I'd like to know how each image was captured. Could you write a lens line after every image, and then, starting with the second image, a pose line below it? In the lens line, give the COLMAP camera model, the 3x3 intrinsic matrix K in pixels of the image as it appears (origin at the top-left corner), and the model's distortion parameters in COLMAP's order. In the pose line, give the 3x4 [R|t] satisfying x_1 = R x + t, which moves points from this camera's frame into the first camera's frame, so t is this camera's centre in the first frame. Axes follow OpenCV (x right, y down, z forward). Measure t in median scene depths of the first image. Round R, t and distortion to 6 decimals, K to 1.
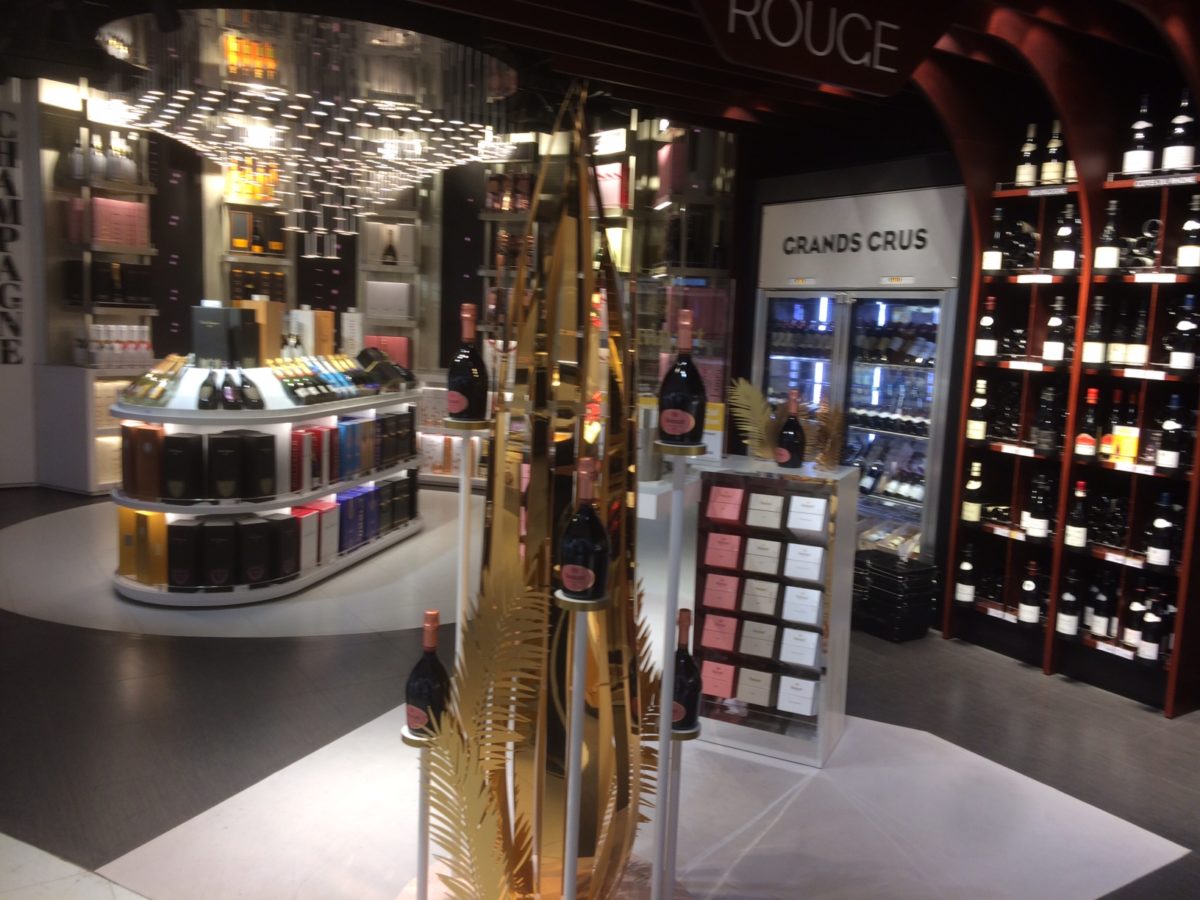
lens RADIAL K [[1018.5, 0, 600.2], [0, 1018.5, 451.4], [0, 0, 1]] dist [0.050061, -0.063606]
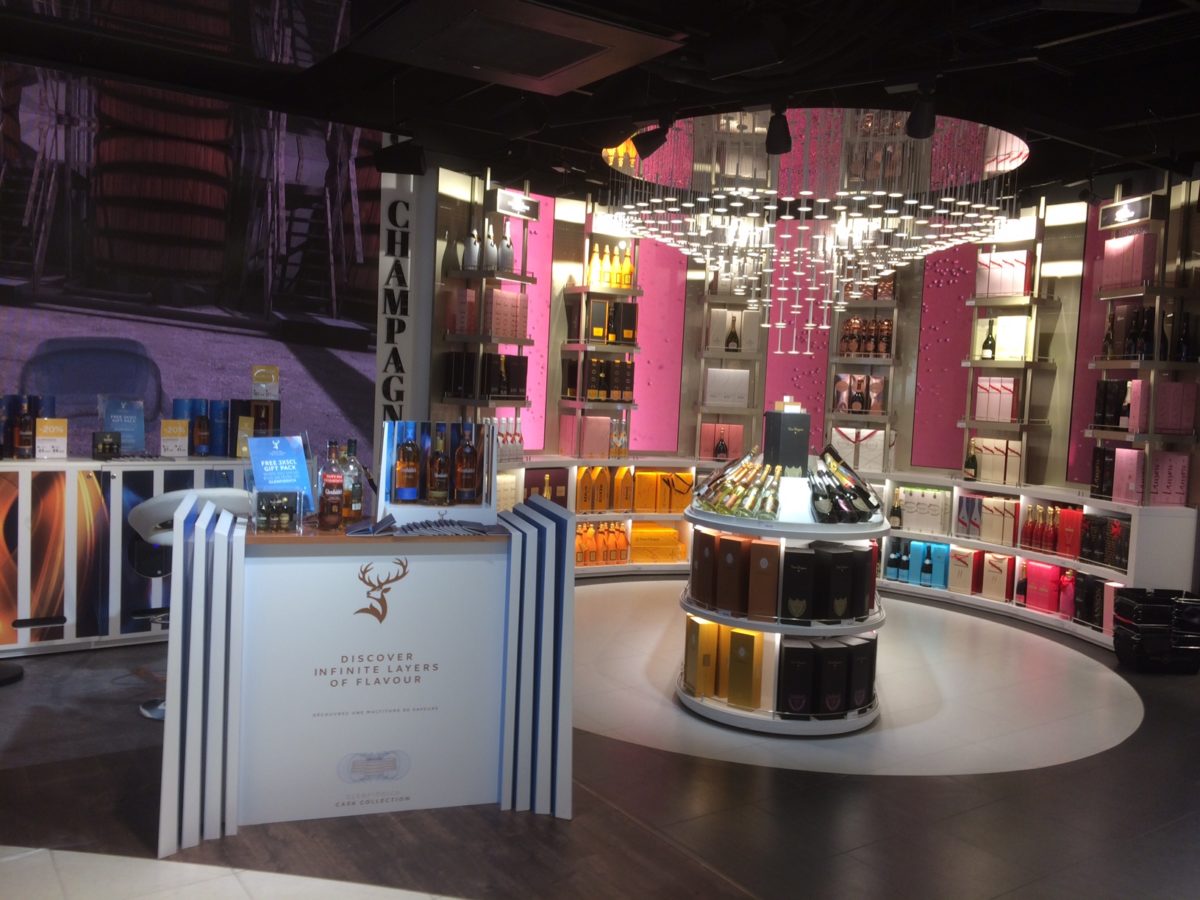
lens RADIAL K [[1018.5, 0, 598.7], [0, 1018.5, 454.8], [0, 0, 1]] dist [0.050061, -0.063606]
pose [[0.999849, -0.002893, 0.017111, -0.463624], [0.003890, 0.998279, -0.058520, -0.037392], [-0.016913, 0.058578, 0.998140, 0.050042]]
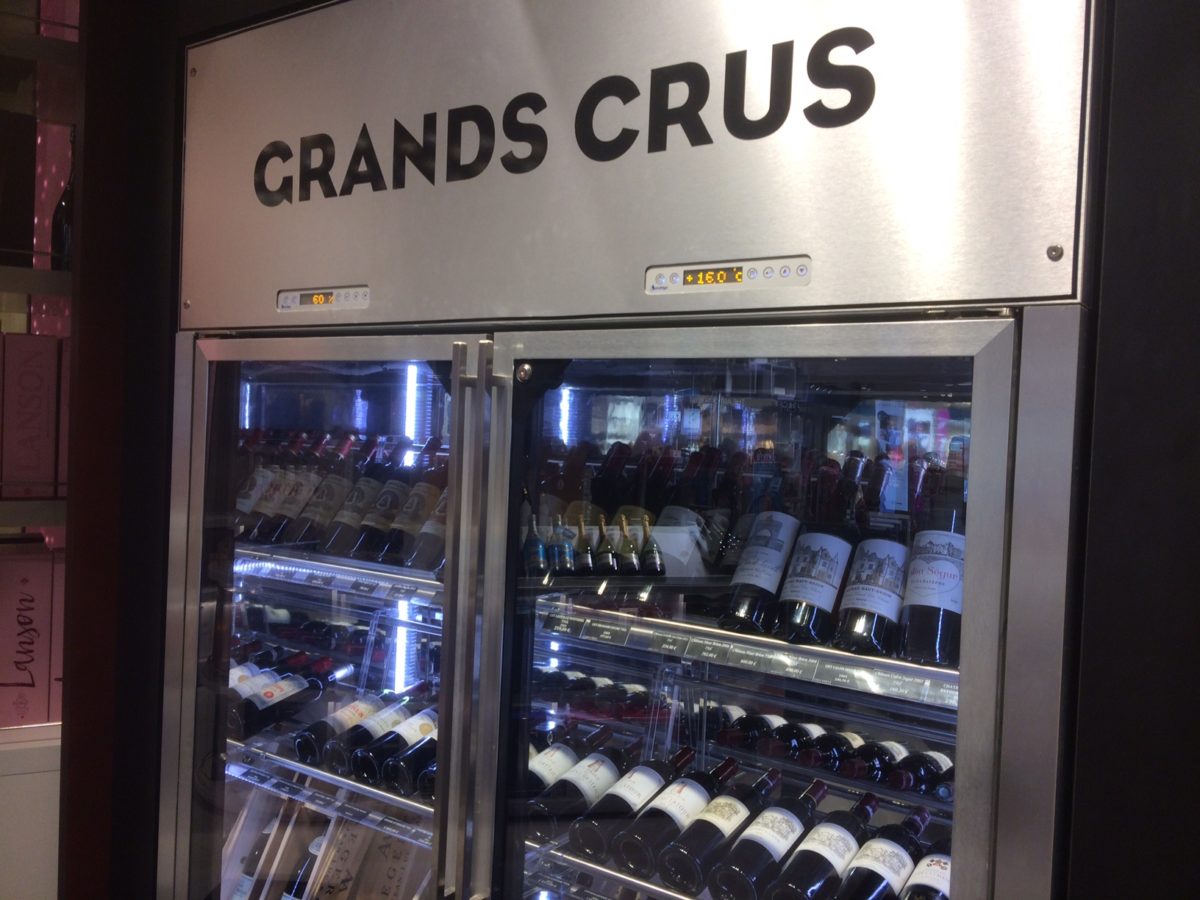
lens RADIAL K [[1018.5, 0, 603.4], [0, 1018.5, 447.9], [0, 0, 1]] dist [0.050061, -0.063606]
pose [[0.927284, -0.014672, 0.374071, 0.152584], [0.047851, 0.995681, -0.079565, -0.095397], [-0.371288, 0.091679, 0.923981, 0.674348]]
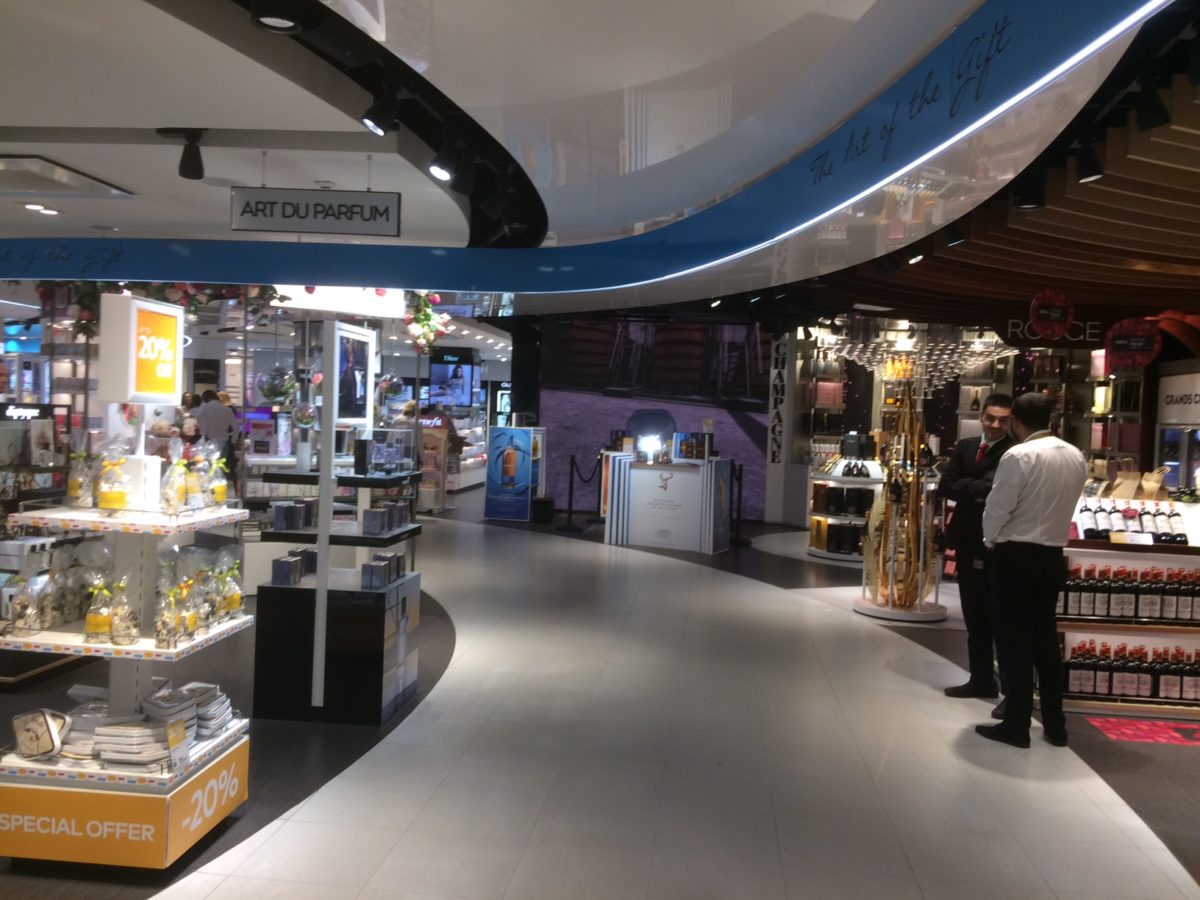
lens RADIAL K [[1018.5, 0, 590.6], [0, 1018.5, 451.6], [0, 0, 1]] dist [0.050061, -0.063606]
pose [[0.766145, 0.009817, -0.642592, 0.529609], [-0.091001, 0.991466, -0.093350, 0.136340], [0.636192, 0.129996, 0.760500, -0.920909]]
